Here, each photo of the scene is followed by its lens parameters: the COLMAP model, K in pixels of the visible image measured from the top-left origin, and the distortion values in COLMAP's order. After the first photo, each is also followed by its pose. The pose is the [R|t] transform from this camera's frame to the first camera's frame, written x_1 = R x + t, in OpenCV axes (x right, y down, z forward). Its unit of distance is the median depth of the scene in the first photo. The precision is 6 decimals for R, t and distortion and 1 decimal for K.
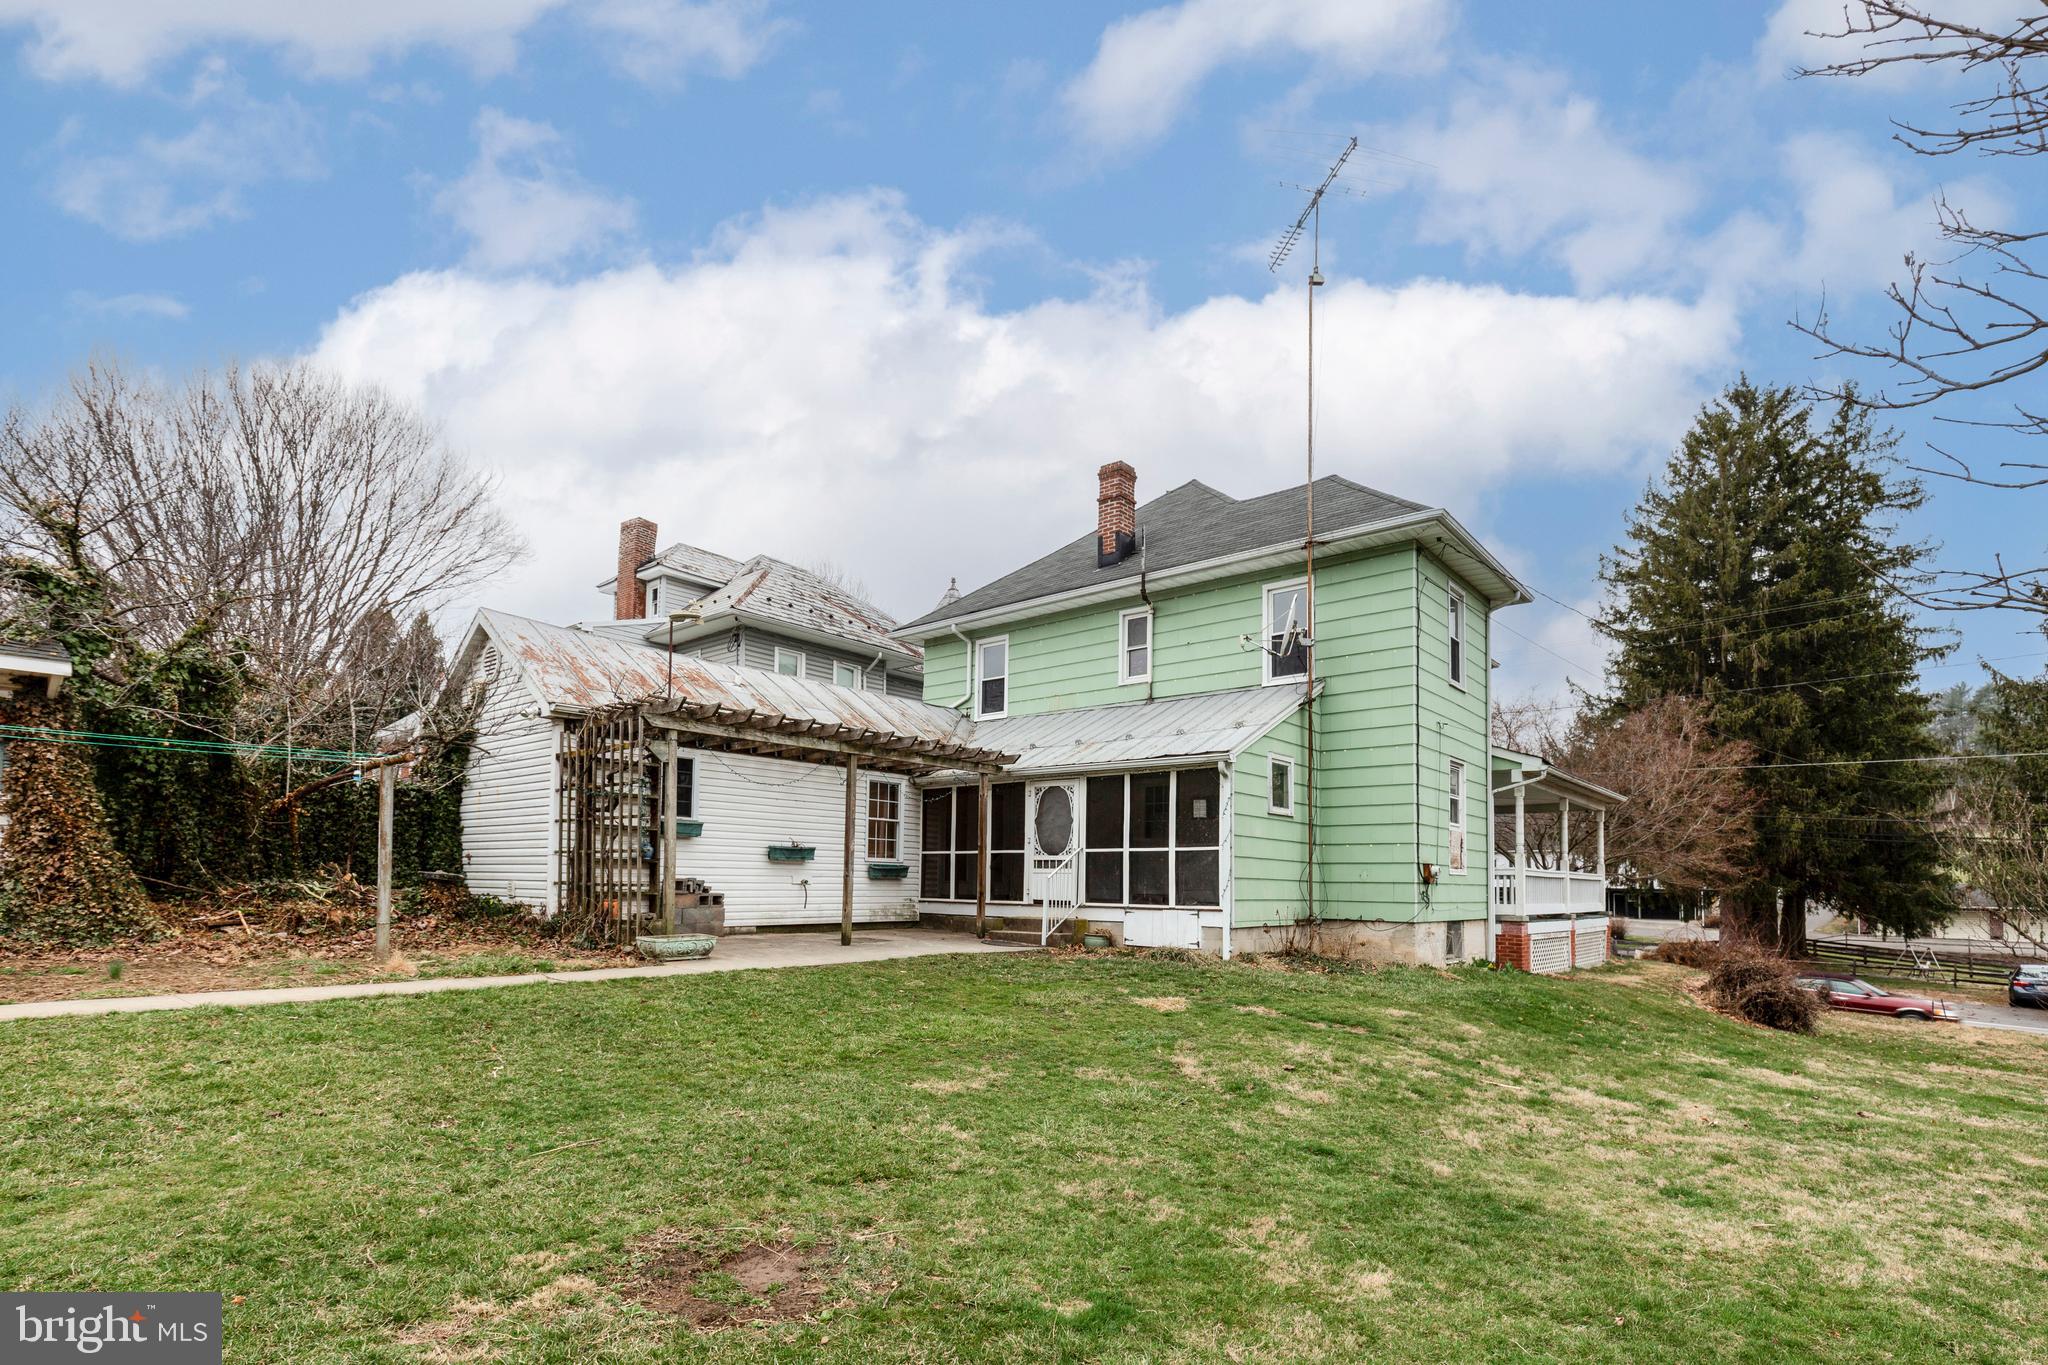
lens RADIAL K [[932.0, 0, 1034.3], [0, 932.0, 852.2], [0, 0, 1]] dist [0.014762, -0.003271]
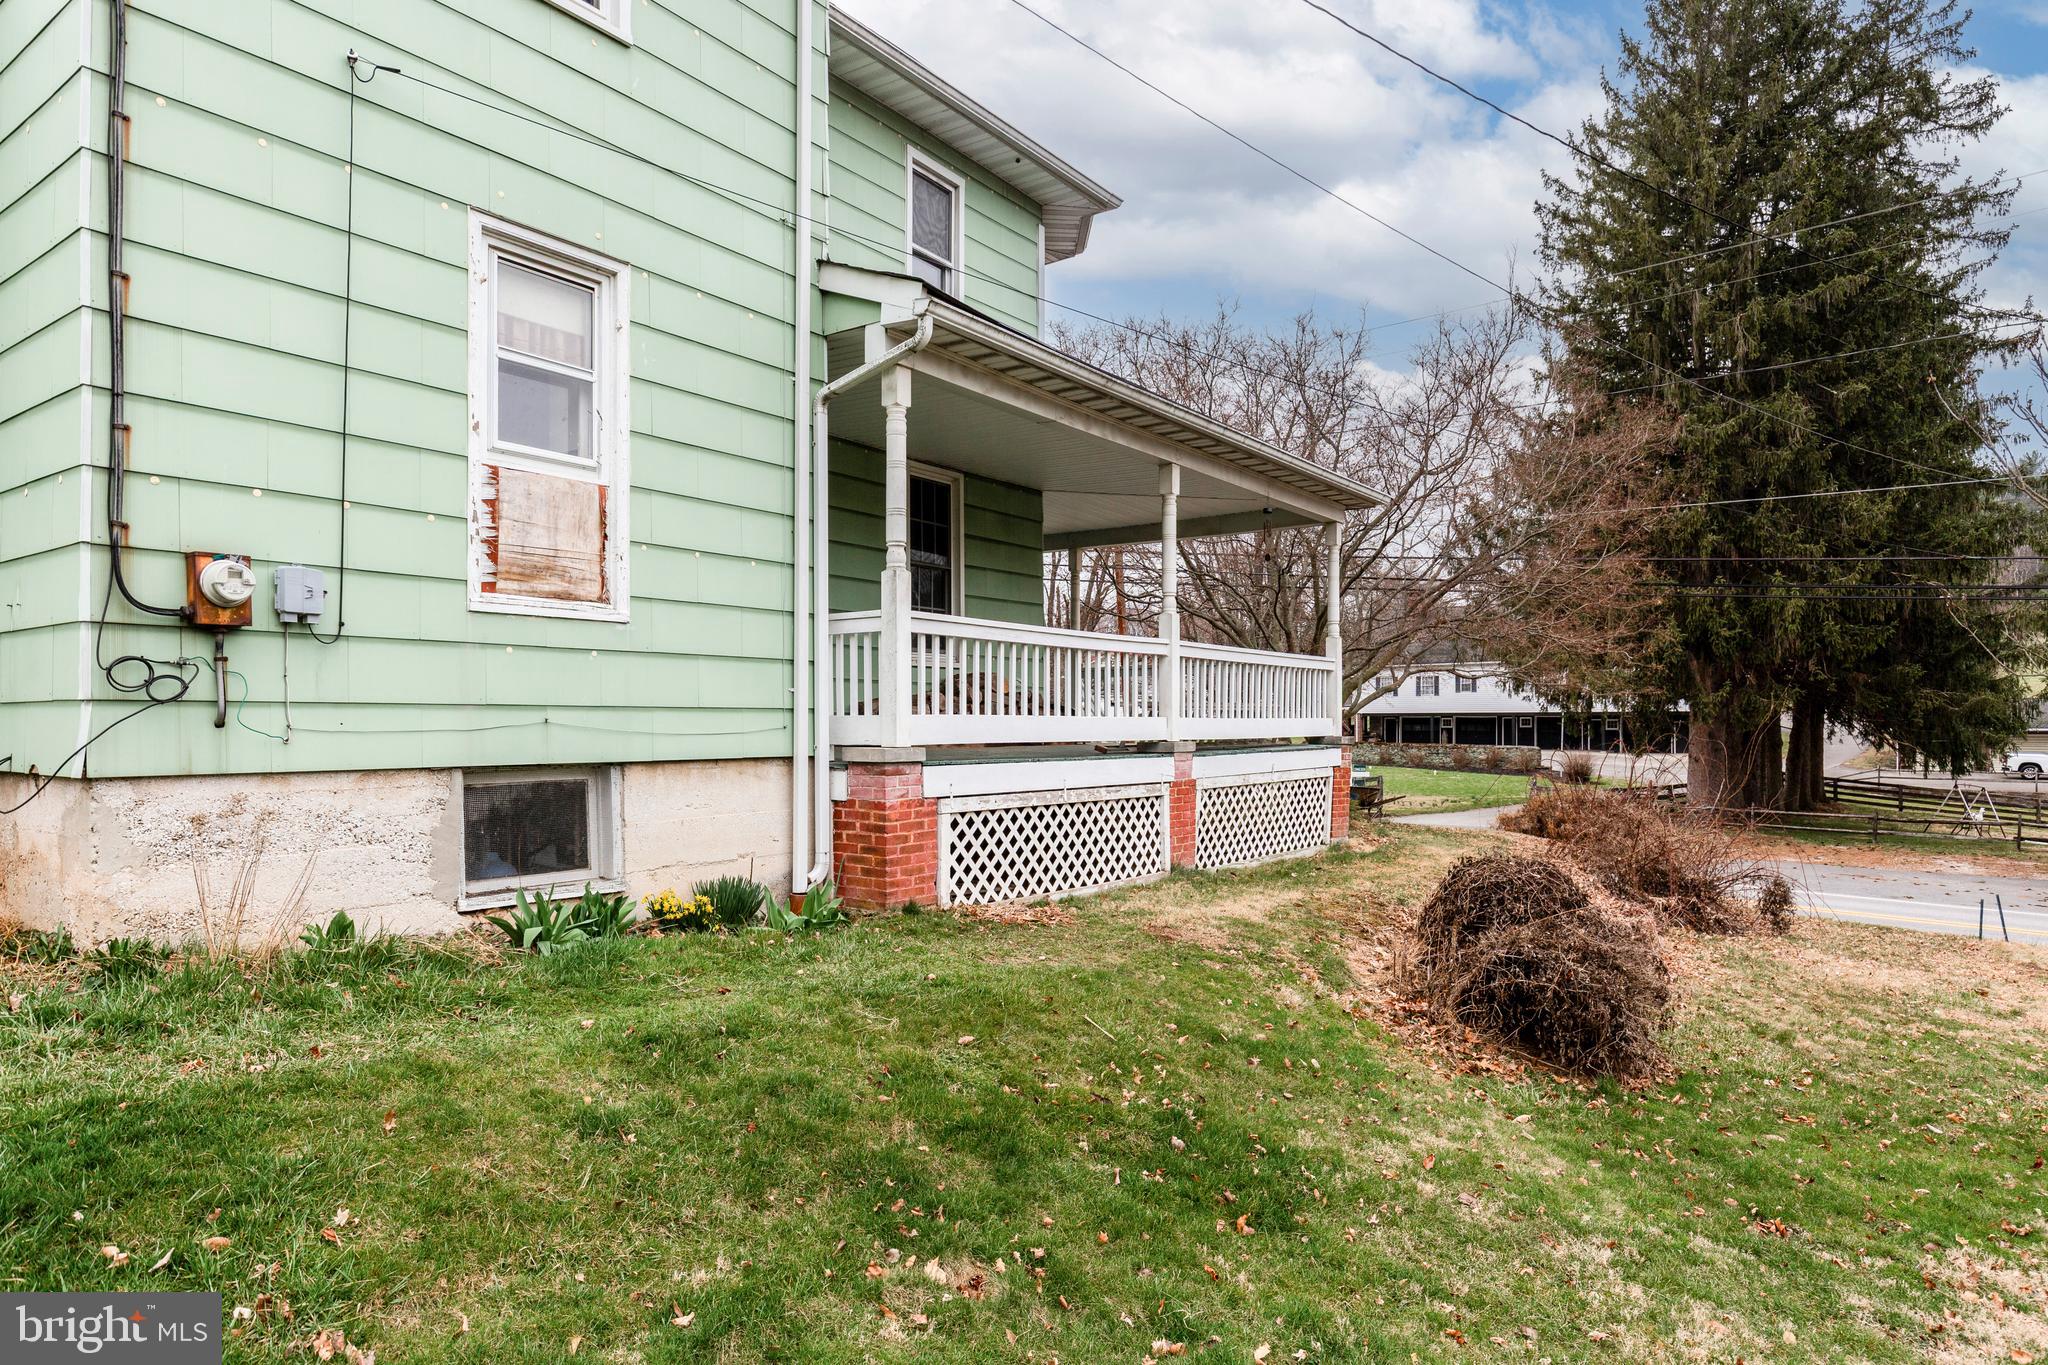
lens RADIAL K [[1207.5, 0, 988.8], [0, 1207.5, 736.5], [0, 0, 1]] dist [0.001642, 0.004340]
pose [[0.997466, -0.015790, 0.069371, 0.506355], [0.012532, 0.998809, 0.047151, 0.041734], [-0.070032, -0.046162, 0.996476, 0.527335]]
